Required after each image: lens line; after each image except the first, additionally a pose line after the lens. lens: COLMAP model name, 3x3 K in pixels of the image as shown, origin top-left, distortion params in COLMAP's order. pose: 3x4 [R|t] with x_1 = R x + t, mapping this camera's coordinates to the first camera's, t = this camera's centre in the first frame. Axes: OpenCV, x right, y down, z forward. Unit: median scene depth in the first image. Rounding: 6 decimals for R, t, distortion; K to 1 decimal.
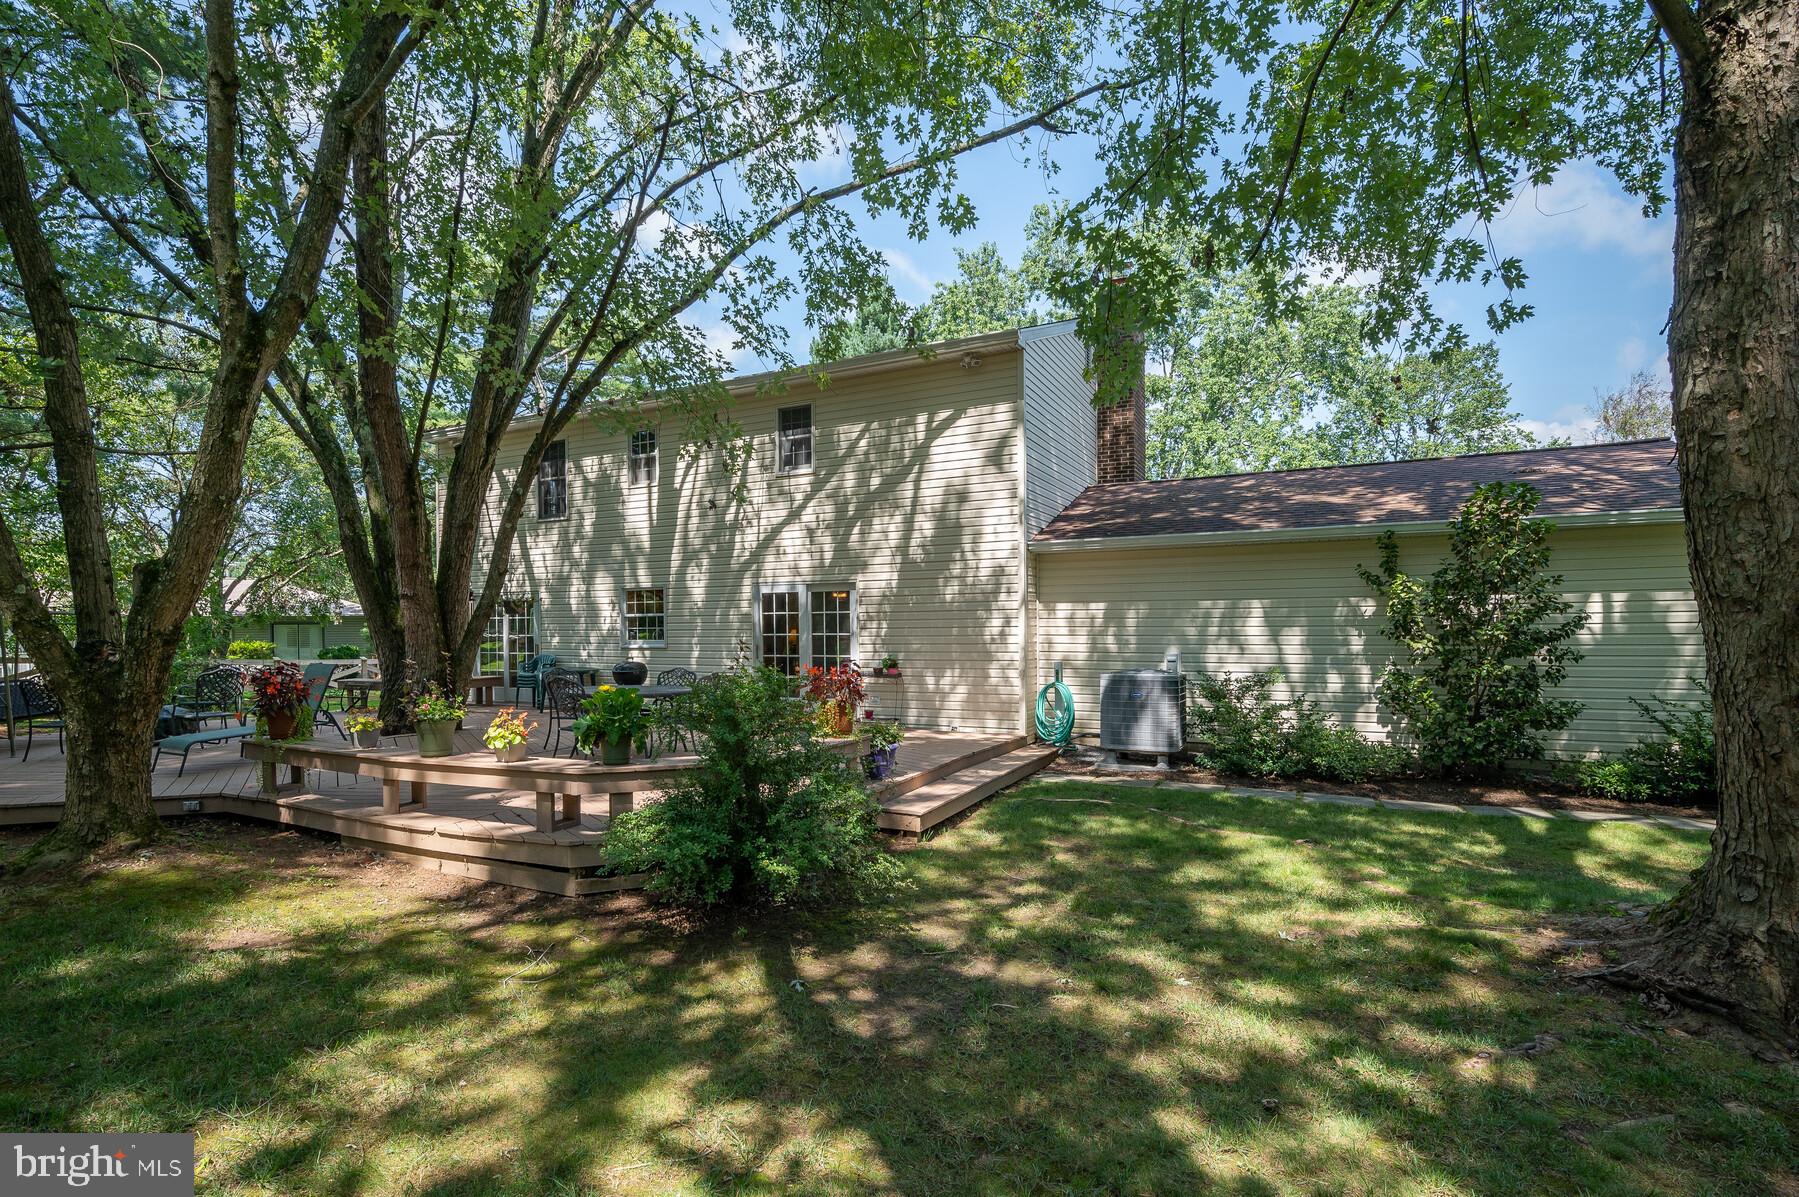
lens RADIAL K [[782.4, 0, 858.4], [0, 782.4, 612.9], [0, 0, 1]] dist [-0.002965, 0.000009]
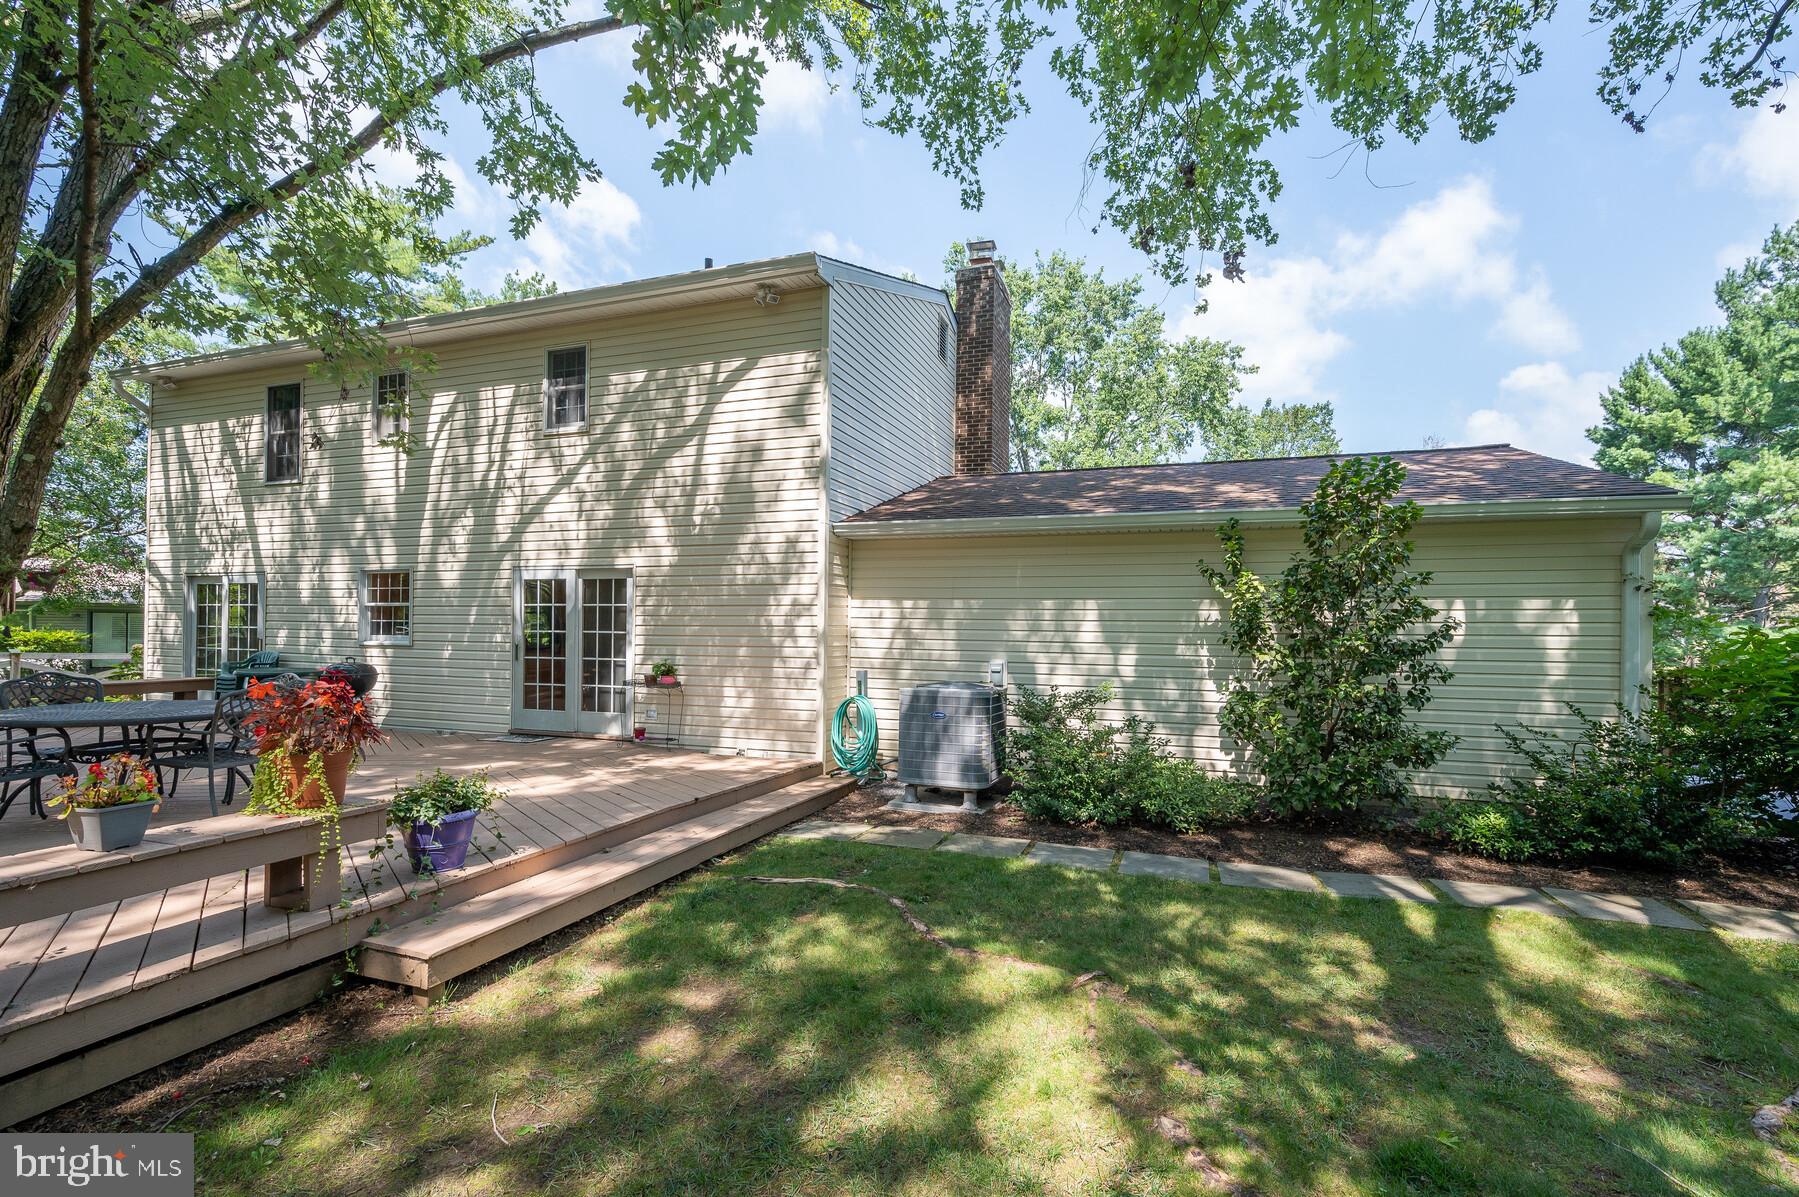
lens RADIAL K [[731.0, 0, 899.5], [0, 731.0, 598.5], [0, 0, 1]] dist [0.010851, 0.000028]
pose [[0.987625, 0.025462, 0.154753, 0.186278], [-0.021869, 0.999451, -0.024877, 0.006052], [-0.155301, 0.021185, 0.987640, 0.256568]]
